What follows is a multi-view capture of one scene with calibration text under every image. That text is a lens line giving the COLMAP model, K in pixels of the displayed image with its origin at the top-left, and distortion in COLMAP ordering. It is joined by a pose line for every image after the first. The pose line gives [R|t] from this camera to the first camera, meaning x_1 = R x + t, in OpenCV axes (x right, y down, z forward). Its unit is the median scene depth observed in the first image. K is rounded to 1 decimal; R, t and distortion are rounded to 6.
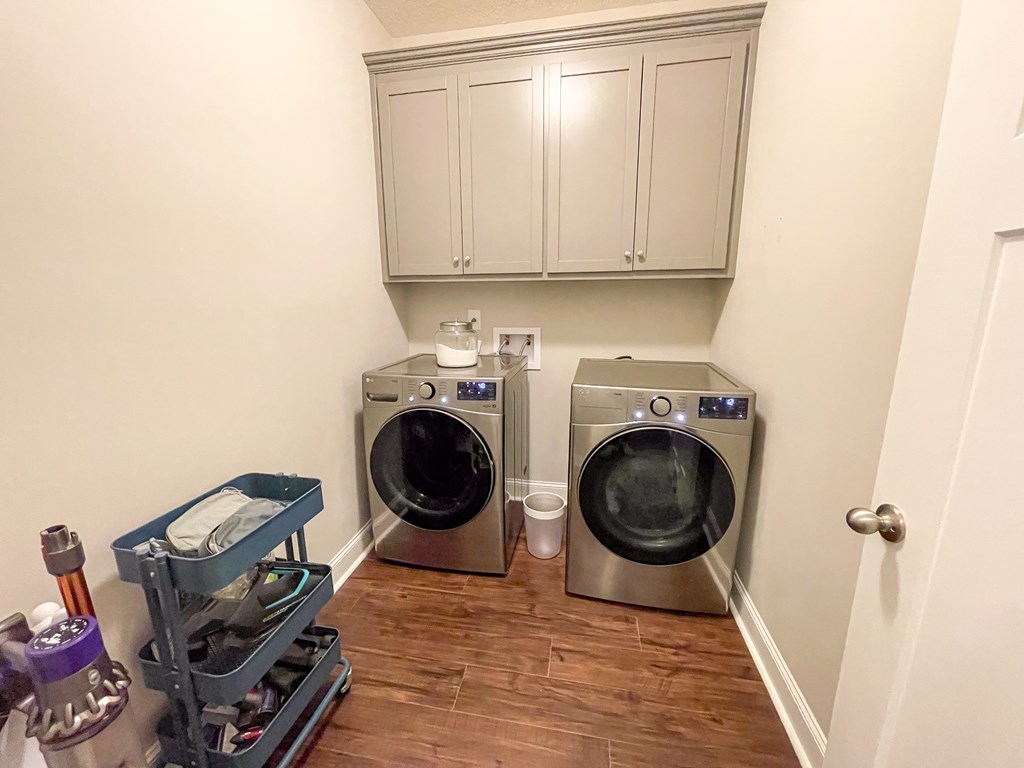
lens RADIAL K [[417.4, 0, 508.3], [0, 417.4, 382.2], [0, 0, 1]] dist [-0.001411, 0.002301]
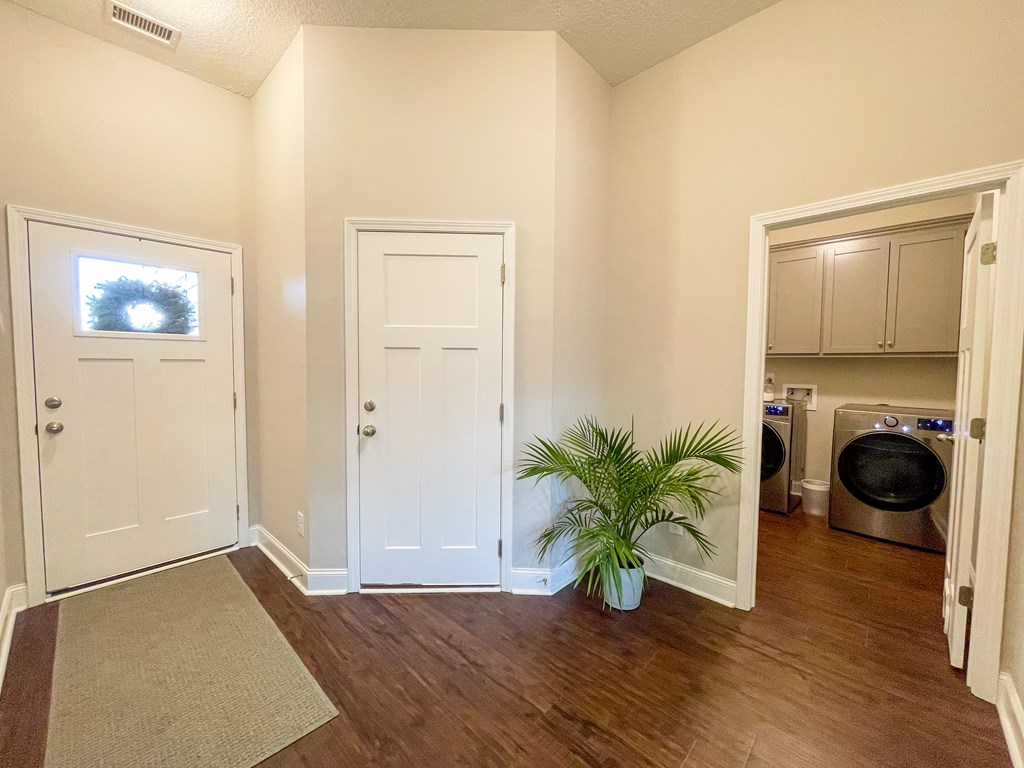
lens RADIAL K [[417.4, 0, 508.3], [0, 417.4, 382.2], [0, 0, 1]] dist [-0.001411, 0.002301]
pose [[0.843249, 0.039981, -0.536035, -0.083434], [-0.126132, 0.984104, -0.125021, 0.266866], [0.522516, 0.173035, 0.834887, -1.240860]]
